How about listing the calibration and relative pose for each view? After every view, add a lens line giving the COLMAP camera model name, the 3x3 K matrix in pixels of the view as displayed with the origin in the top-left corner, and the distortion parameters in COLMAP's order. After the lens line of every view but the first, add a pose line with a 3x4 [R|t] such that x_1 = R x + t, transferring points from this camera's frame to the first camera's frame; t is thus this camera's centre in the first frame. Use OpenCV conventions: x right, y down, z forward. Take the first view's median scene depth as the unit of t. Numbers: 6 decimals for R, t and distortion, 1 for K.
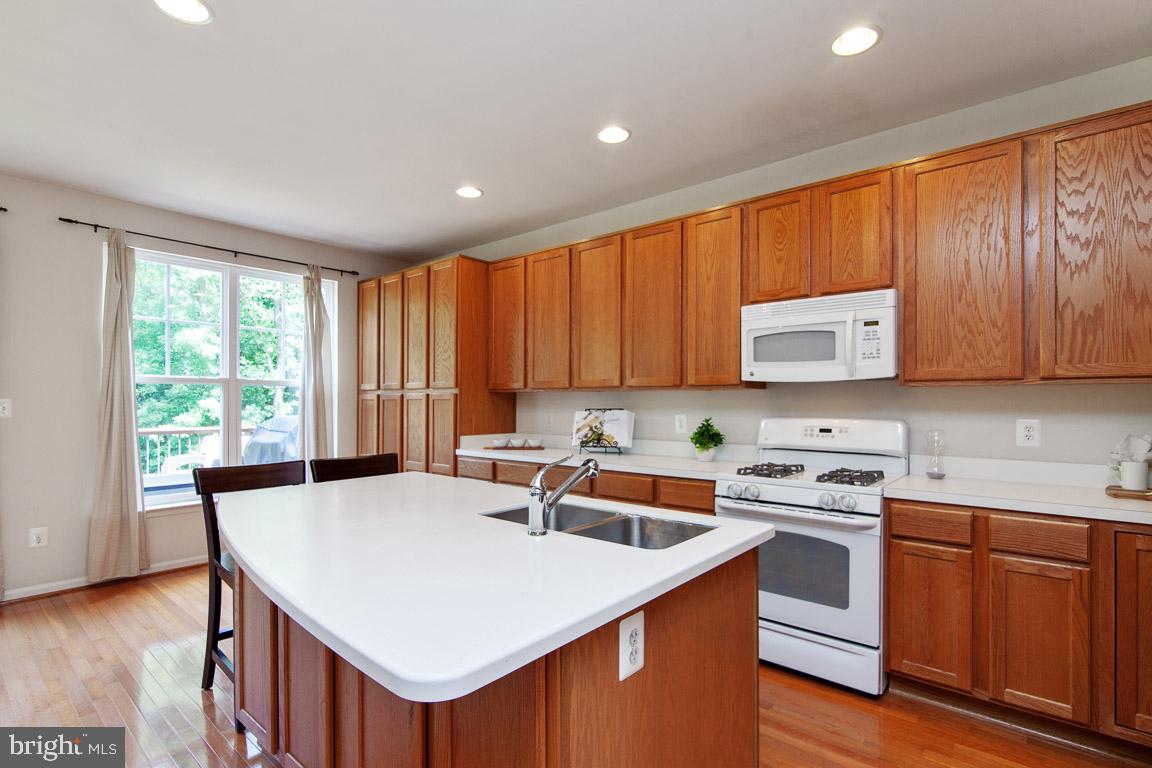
lens RADIAL K [[575.5, 0, 578.7], [0, 575.5, 396.7], [0, 0, 1]] dist [0.000693, -0.000028]
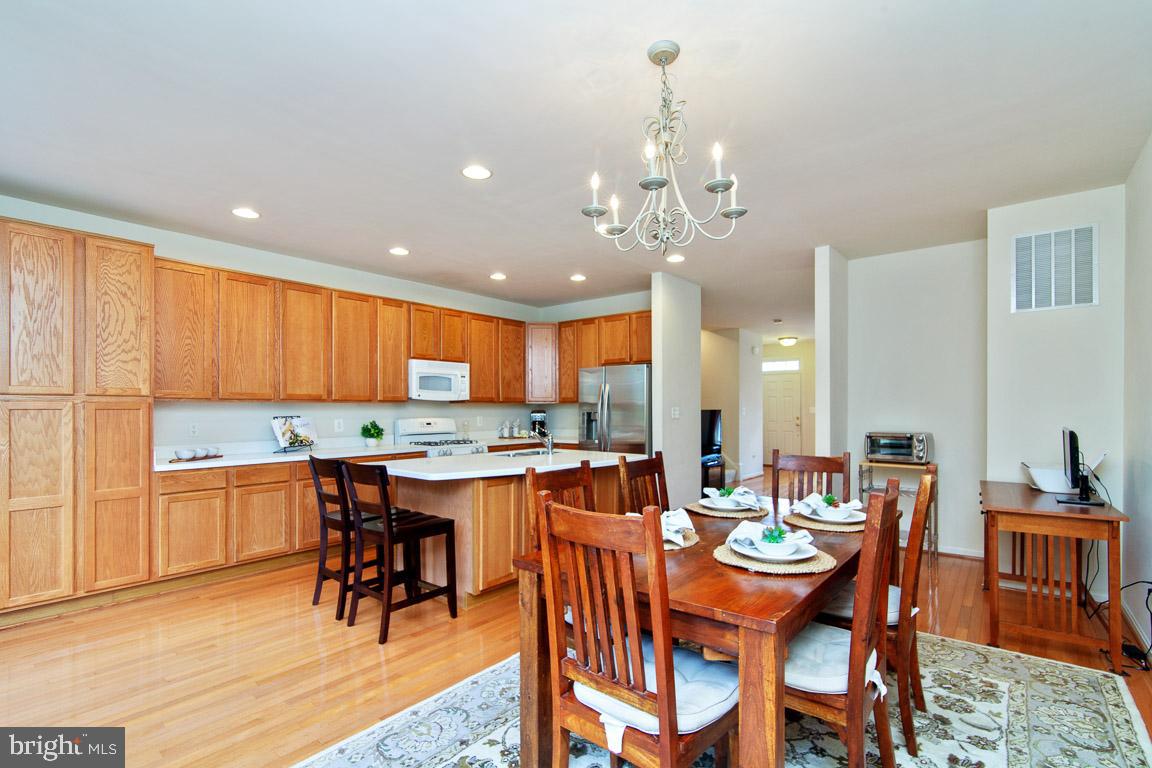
lens RADIAL K [[534.0, 0, 574.5], [0, 534.0, 412.2], [0, 0, 1]] dist [0.000861, 0.000056]
pose [[-0.048489, -0.007407, 0.998796, -1.443039], [-0.002510, 0.999970, 0.007294, 0.001616], [-0.998821, -0.002153, -0.048507, 0.541368]]
